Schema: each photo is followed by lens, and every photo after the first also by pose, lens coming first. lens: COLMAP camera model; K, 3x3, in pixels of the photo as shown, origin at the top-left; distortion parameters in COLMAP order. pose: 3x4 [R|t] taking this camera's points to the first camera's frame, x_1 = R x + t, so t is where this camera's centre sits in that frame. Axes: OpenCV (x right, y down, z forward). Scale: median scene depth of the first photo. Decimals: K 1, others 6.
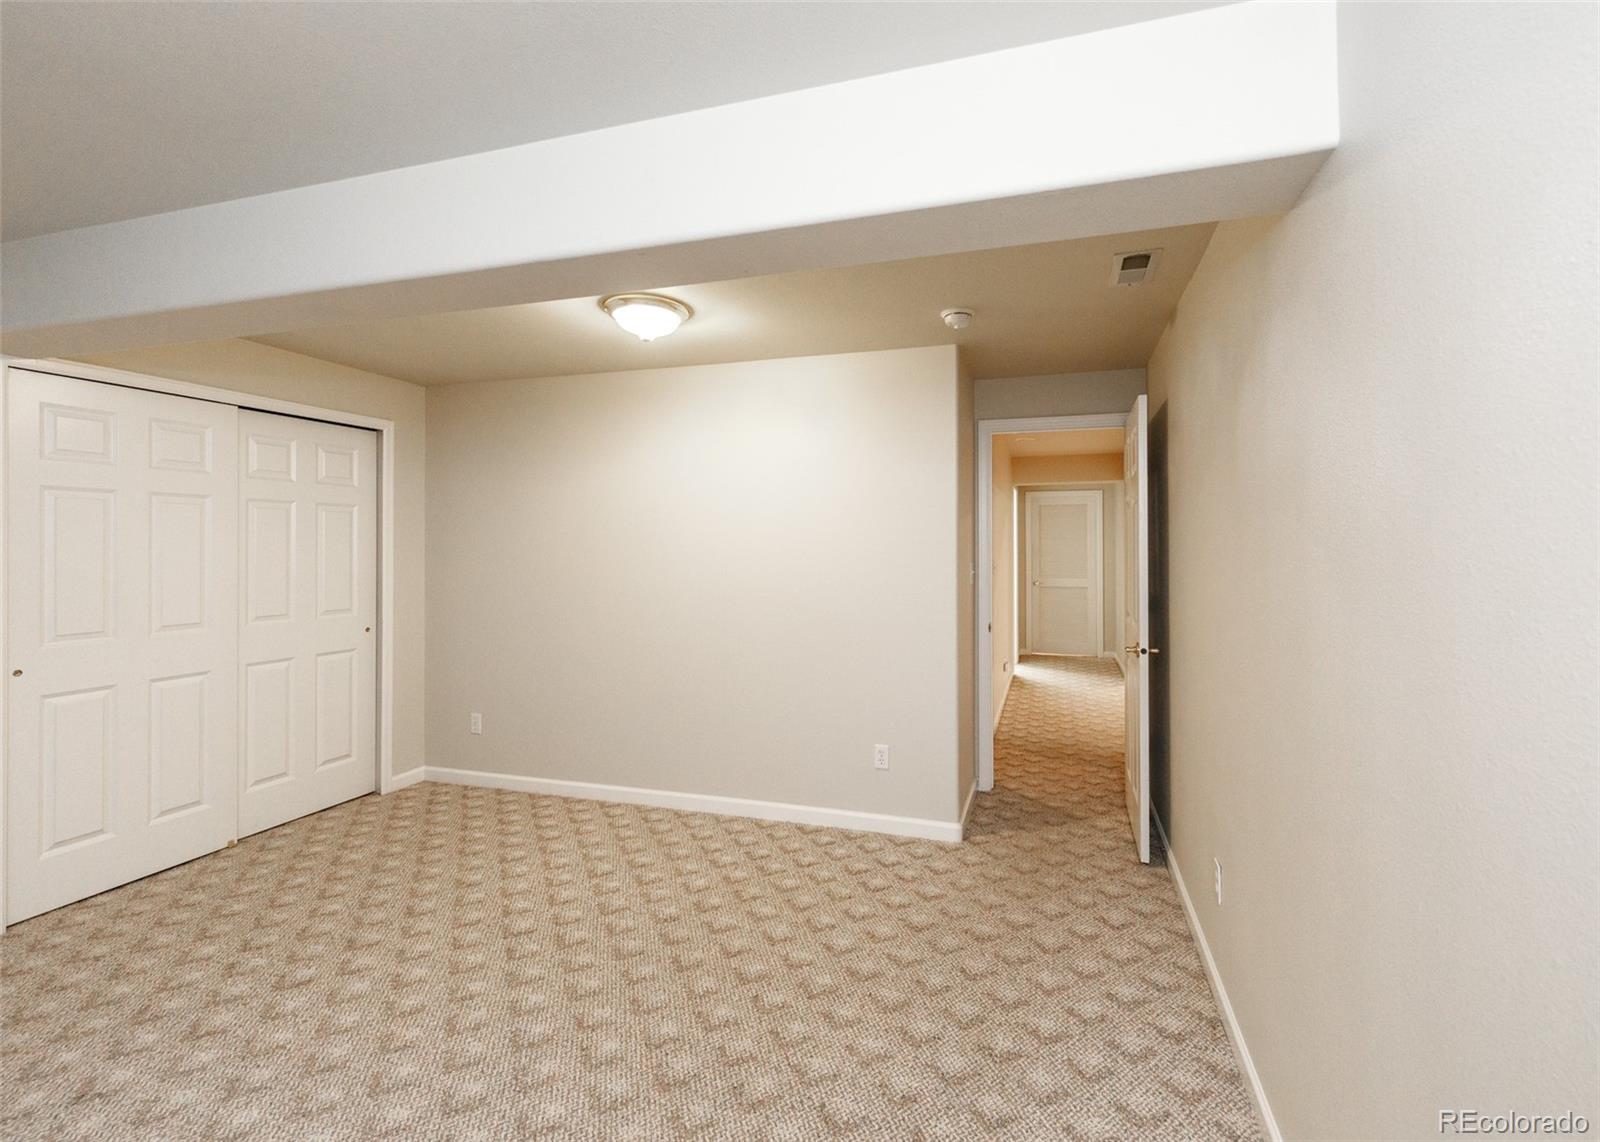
lens RADIAL K [[698.4, 0, 839.8], [0, 698.4, 541.9], [0, 0, 1]] dist [0.000515, 0.000064]
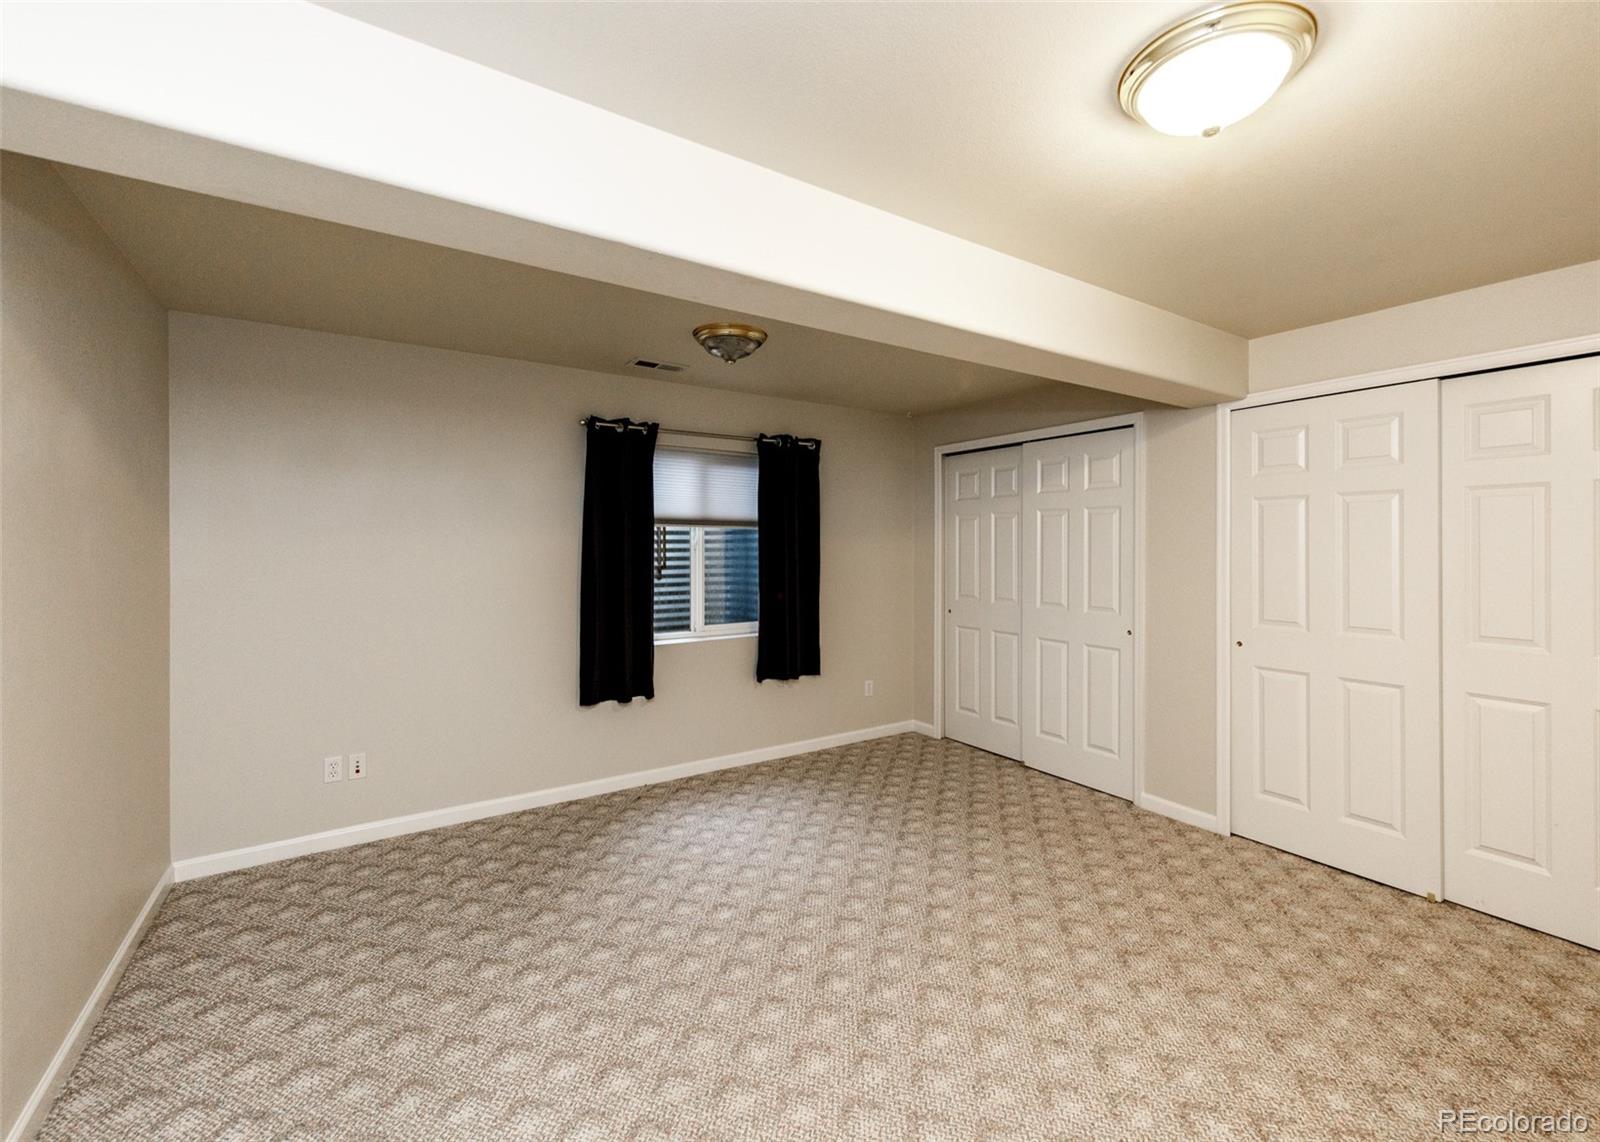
lens RADIAL K [[698.4, 0, 839.8], [0, 698.4, 541.9], [0, 0, 1]] dist [0.000515, 0.000064]
pose [[-0.624560, -0.006037, -0.780953, 0.285592], [0.004235, 0.999929, -0.011116, 0.008220], [0.780965, -0.010250, -0.624491, 1.149570]]
